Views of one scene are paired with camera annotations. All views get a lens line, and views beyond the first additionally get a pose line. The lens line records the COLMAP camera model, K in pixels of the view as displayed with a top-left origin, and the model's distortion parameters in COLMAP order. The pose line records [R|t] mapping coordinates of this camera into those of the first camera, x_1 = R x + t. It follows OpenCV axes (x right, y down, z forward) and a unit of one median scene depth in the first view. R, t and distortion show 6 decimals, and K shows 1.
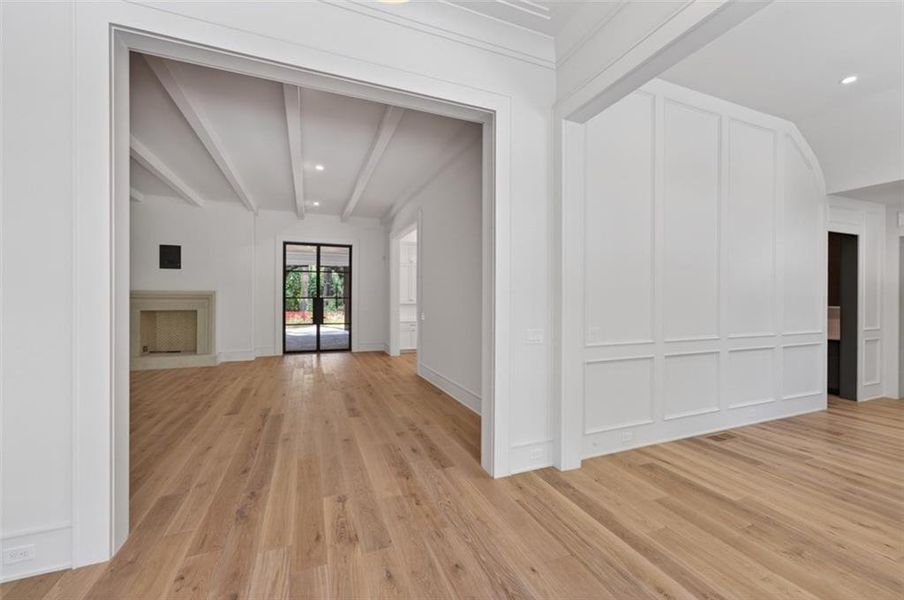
lens RADIAL K [[357.3, 0, 452.0], [0, 357.3, 300.0], [0, 0, 1]] dist [0.001305, 0.000298]
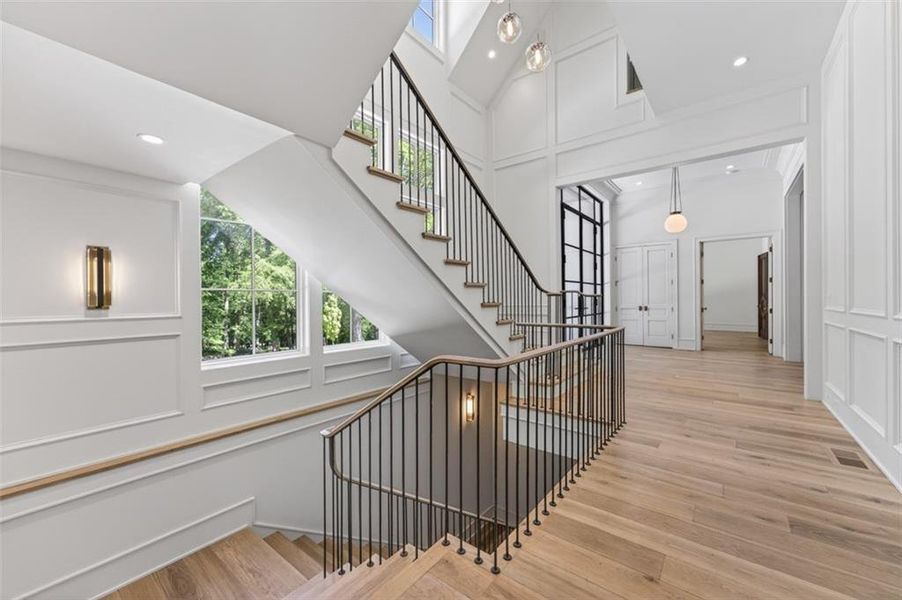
lens RADIAL K [[356.5, 0, 451.0], [0, 356.5, 300.0], [0, 0, 1]] dist [0.001305, 0.000298]
pose [[-0.865899, 0.004634, -0.500198, 2.125081], [0.002918, 0.999987, 0.004213, 0.091451], [0.500211, 0.002188, -0.865901, 1.466248]]
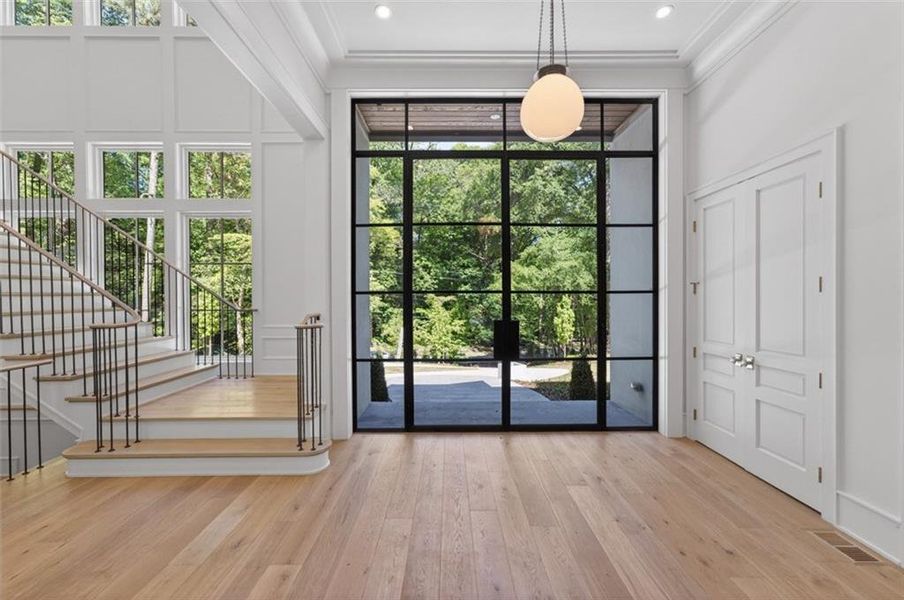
lens RADIAL K [[364.5, 0, 452.0], [0, 364.5, 300.0], [0, 0, 1]] dist [-0.034079, 0.026870]
pose [[-0.931412, -0.005585, 0.363925, -0.136604], [-0.000461, 0.999900, 0.014166, -0.004424], [-0.363967, 0.013027, -0.931321, 1.008598]]
